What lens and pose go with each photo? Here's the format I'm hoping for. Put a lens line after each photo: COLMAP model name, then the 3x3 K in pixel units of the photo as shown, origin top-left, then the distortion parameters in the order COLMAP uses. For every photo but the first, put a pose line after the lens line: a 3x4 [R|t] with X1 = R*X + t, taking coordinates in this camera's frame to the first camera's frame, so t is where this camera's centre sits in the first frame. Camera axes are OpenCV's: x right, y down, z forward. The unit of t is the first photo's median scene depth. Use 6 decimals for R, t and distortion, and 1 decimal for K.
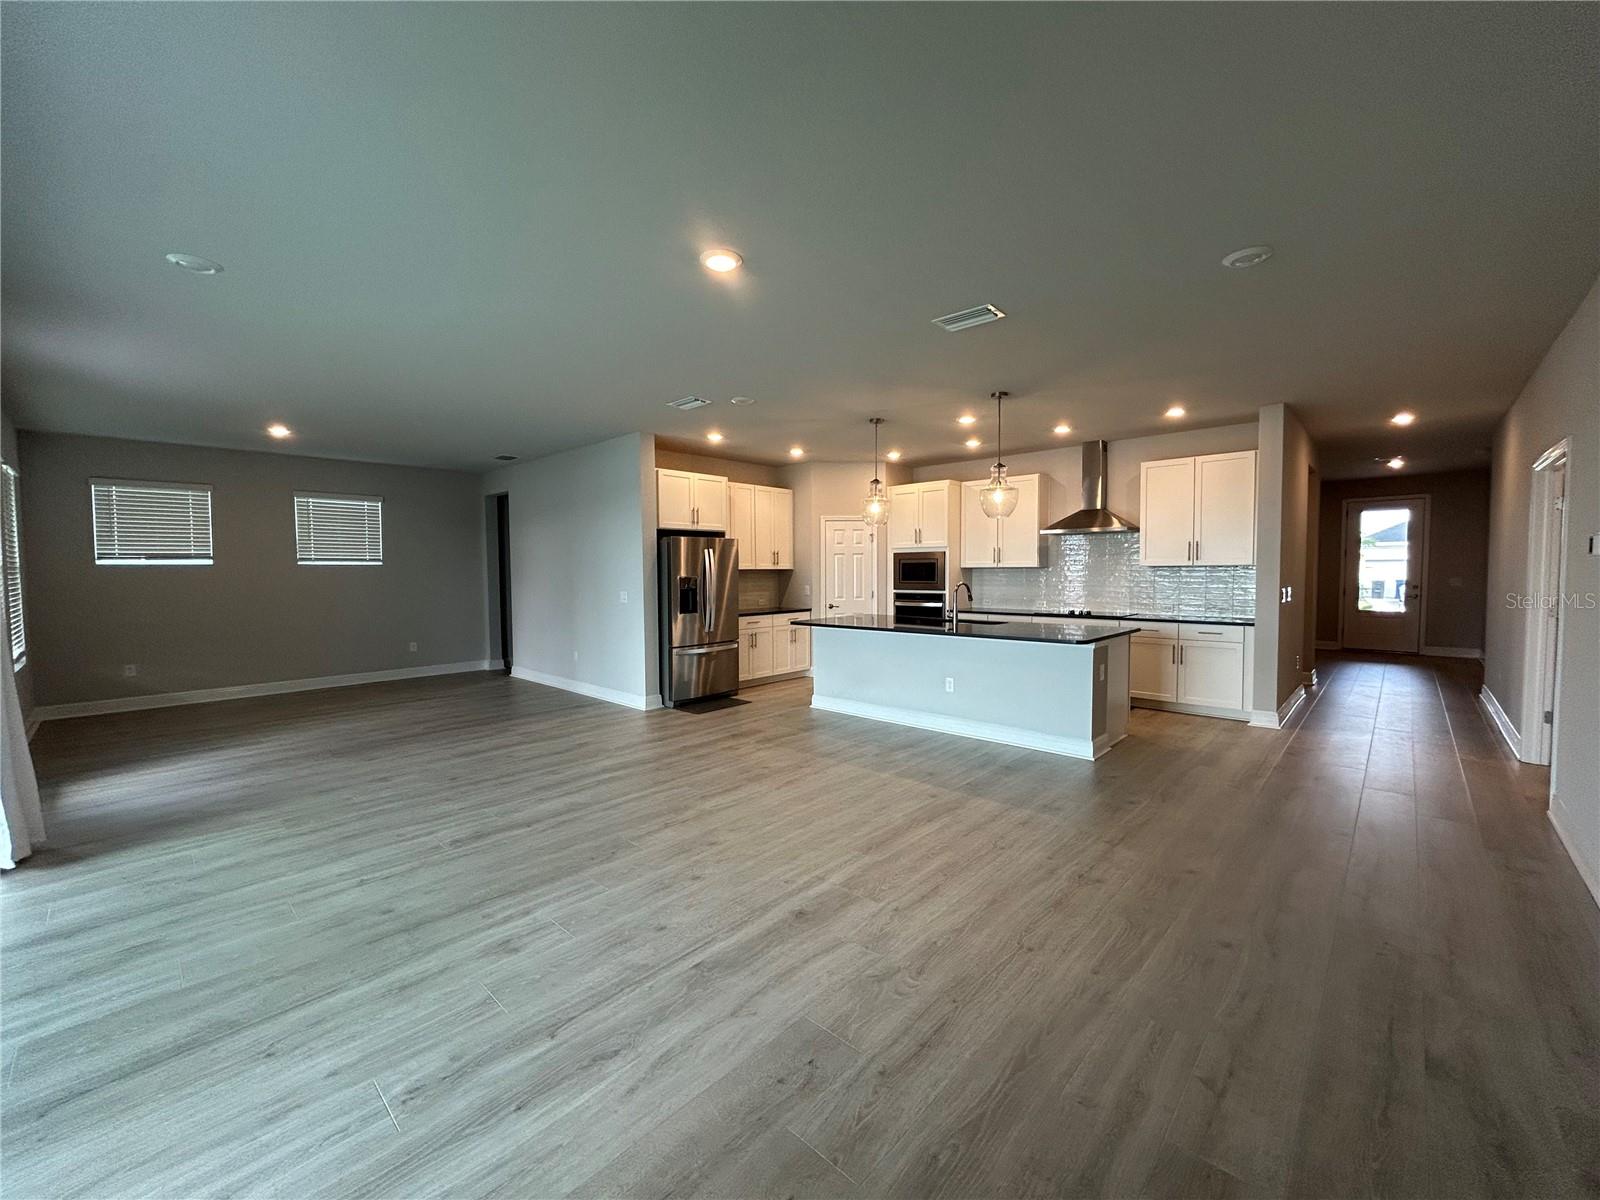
lens RADIAL K [[643.9, 0, 809.0], [0, 643.9, 598.3], [0, 0, 1]] dist [-0.000099, 0.001088]
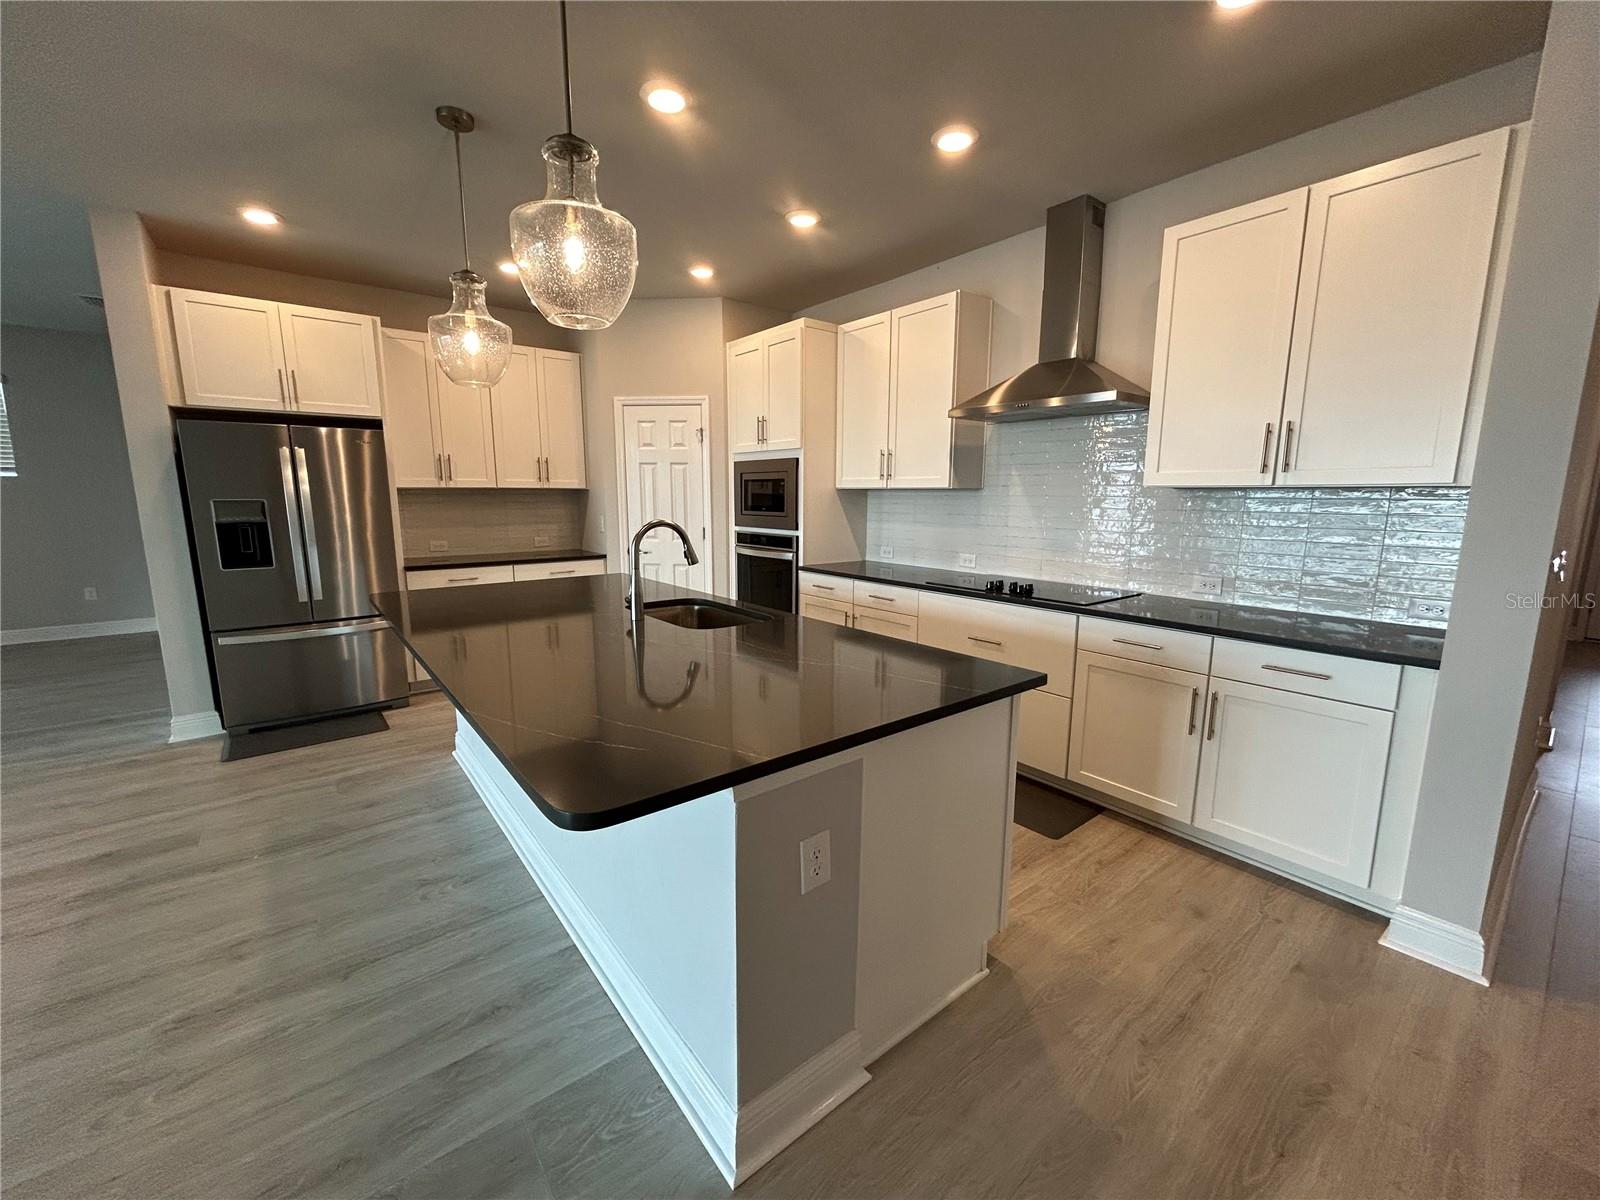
lens RADIAL K [[643.9, 0, 807.9], [0, 643.9, 598.0], [0, 0, 1]] dist [-0.000099, 0.001088]
pose [[0.988915, 0.034148, -0.144503, 0.458139], [-0.016677, 0.992581, 0.120433, -0.031811], [0.147543, -0.116689, 0.982148, 0.690674]]
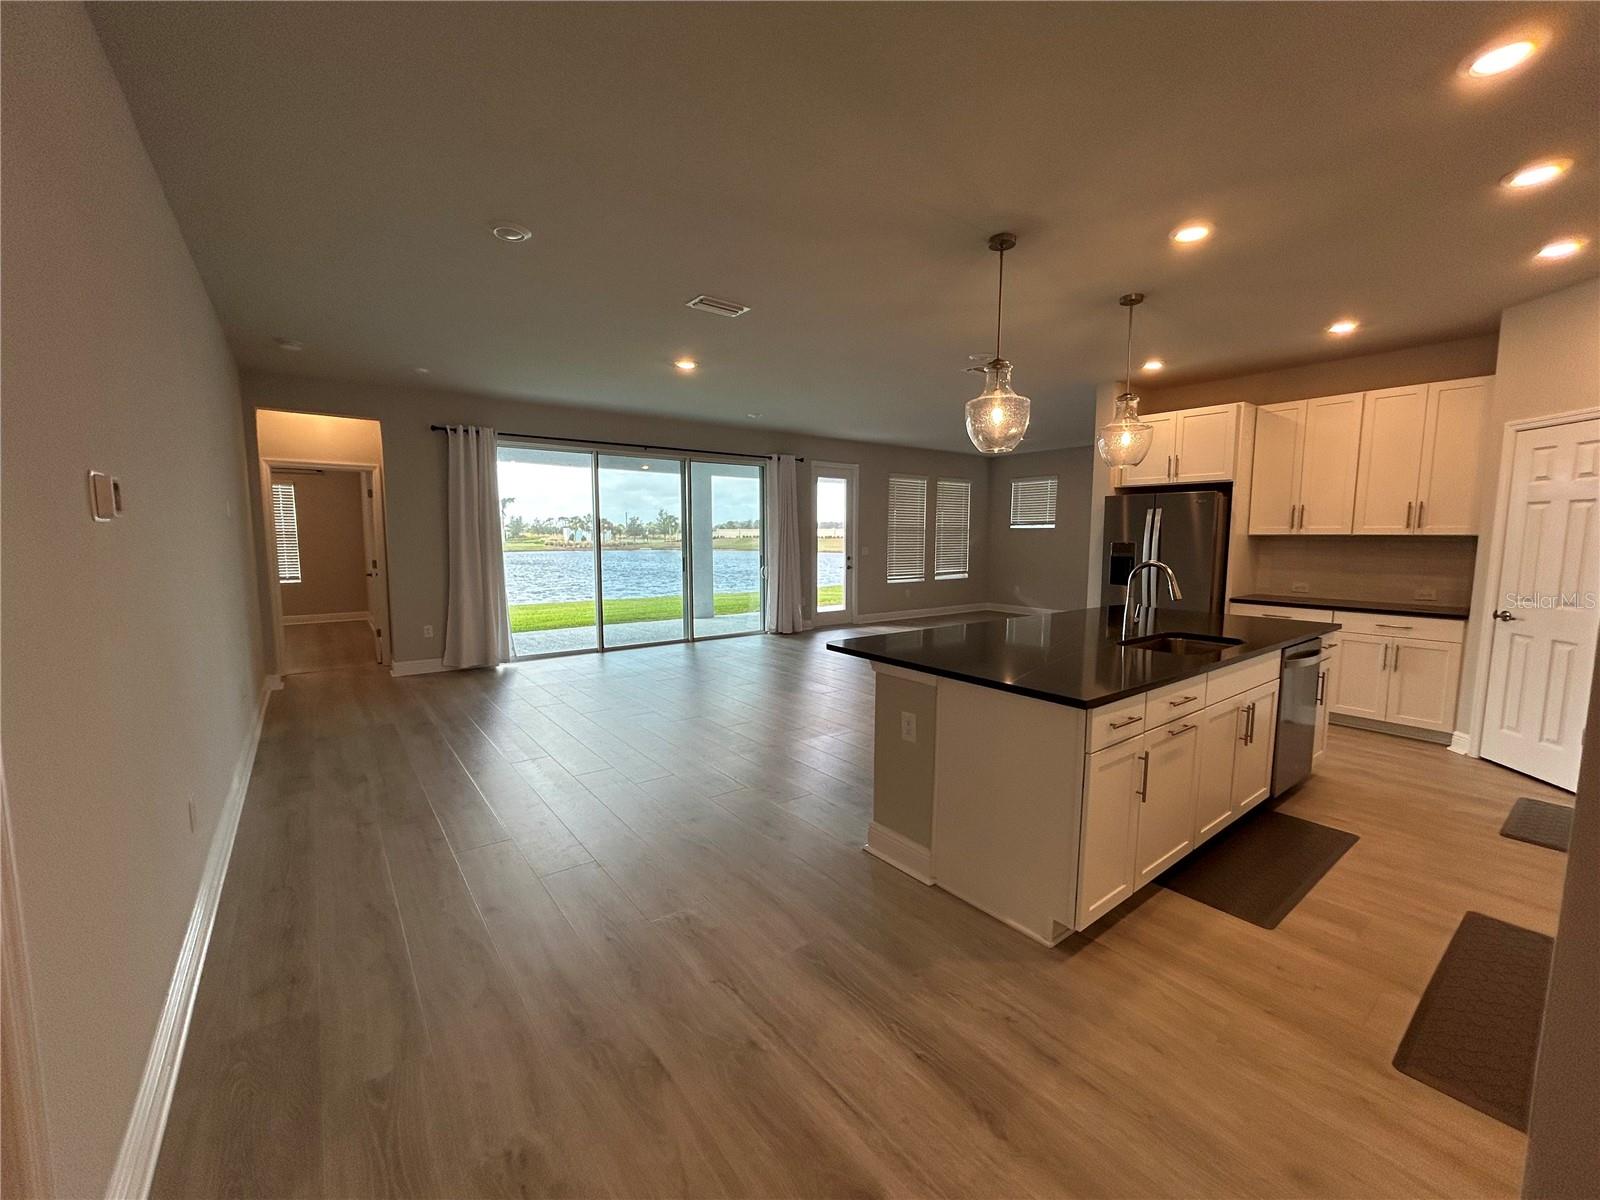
lens RADIAL K [[643.9, 0, 805.1], [0, 643.9, 597.3], [0, 0, 1]] dist [-0.000099, 0.001088]
pose [[-0.166597, 0.105739, -0.980339, 0.935491], [-0.046306, 0.992297, 0.114898, -0.051018], [0.984937, 0.064538, -0.160417, 0.932596]]
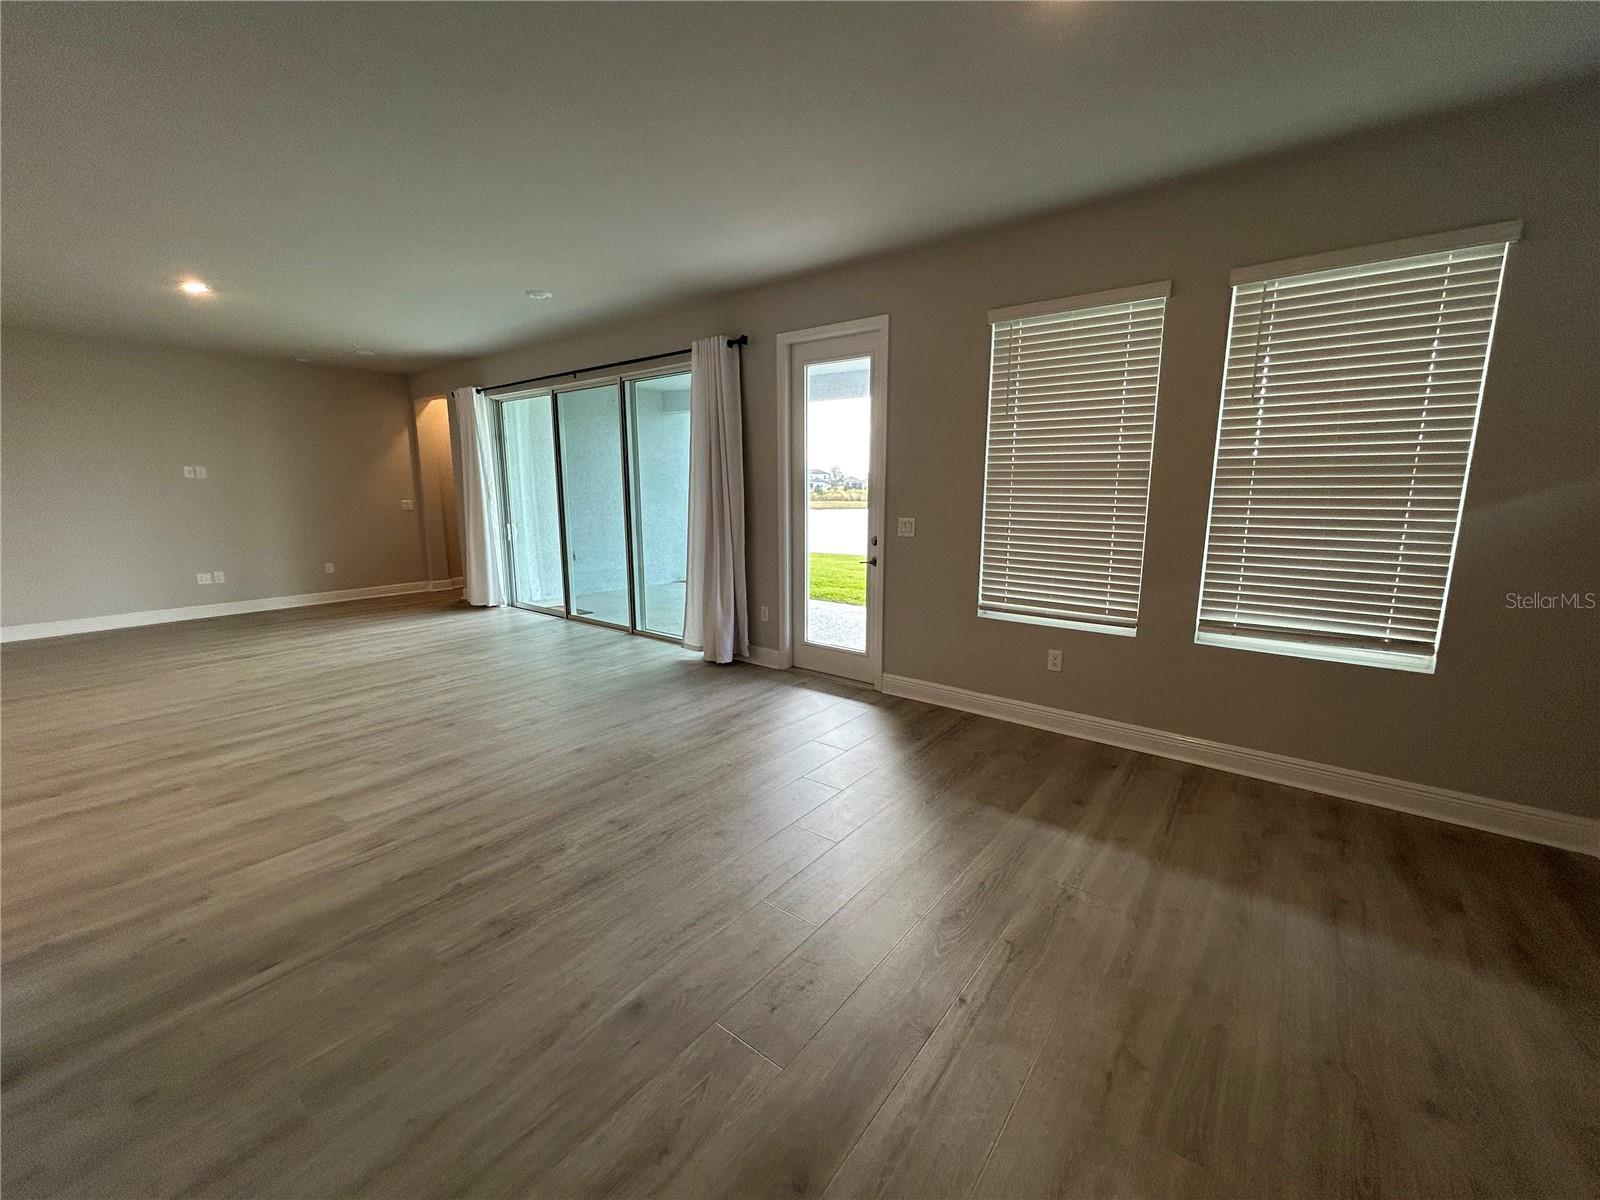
lens RADIAL K [[643.9, 0, 808.9], [0, 643.9, 603.0], [0, 0, 1]] dist [-0.000099, 0.001088]
pose [[-0.995758, 0.025629, -0.088371, -0.821364], [0.005109, 0.974342, 0.225013, -0.064075], [0.091870, 0.223607, -0.970340, 1.581332]]
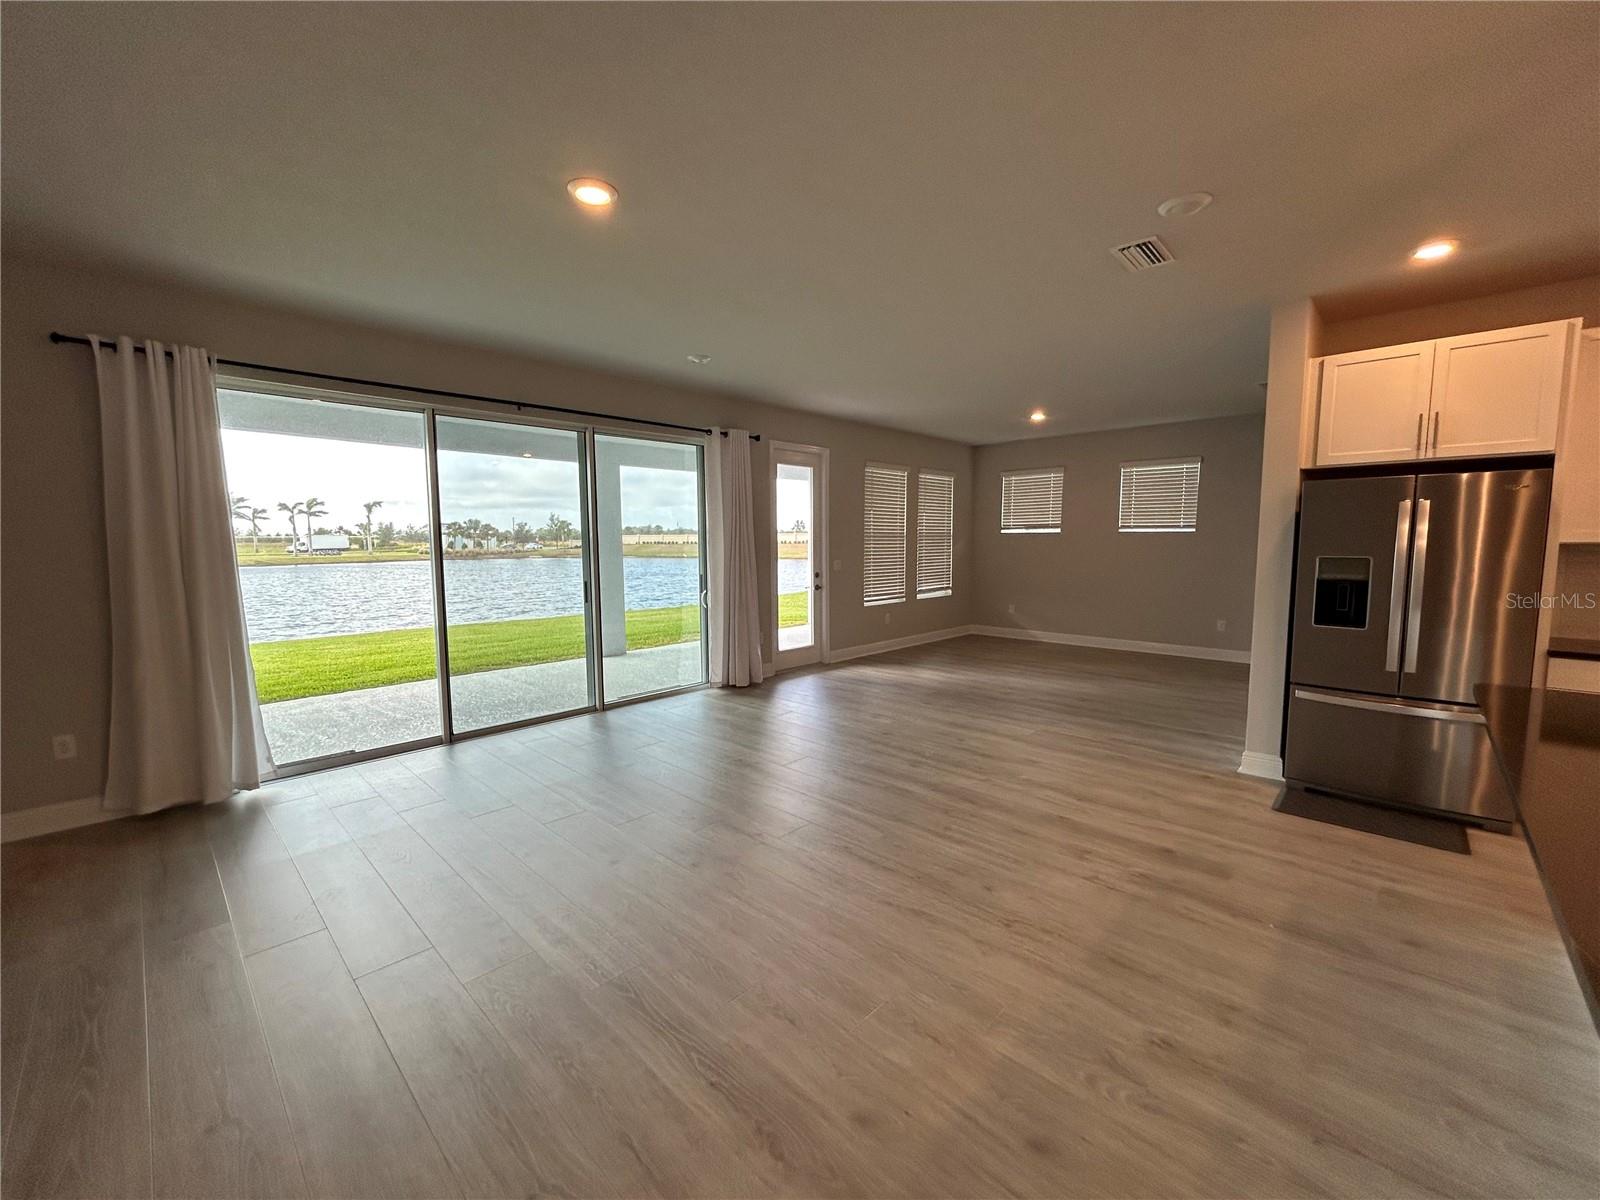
lens RADIAL K [[643.9, 0, 806.0], [0, 643.9, 597.4], [0, 0, 1]] dist [-0.000099, 0.001088]
pose [[-0.013560, 0.100536, -0.994841, 0.433967], [-0.041043, 0.994038, 0.101014, -0.045662], [0.999065, 0.042201, -0.009353, 0.736006]]
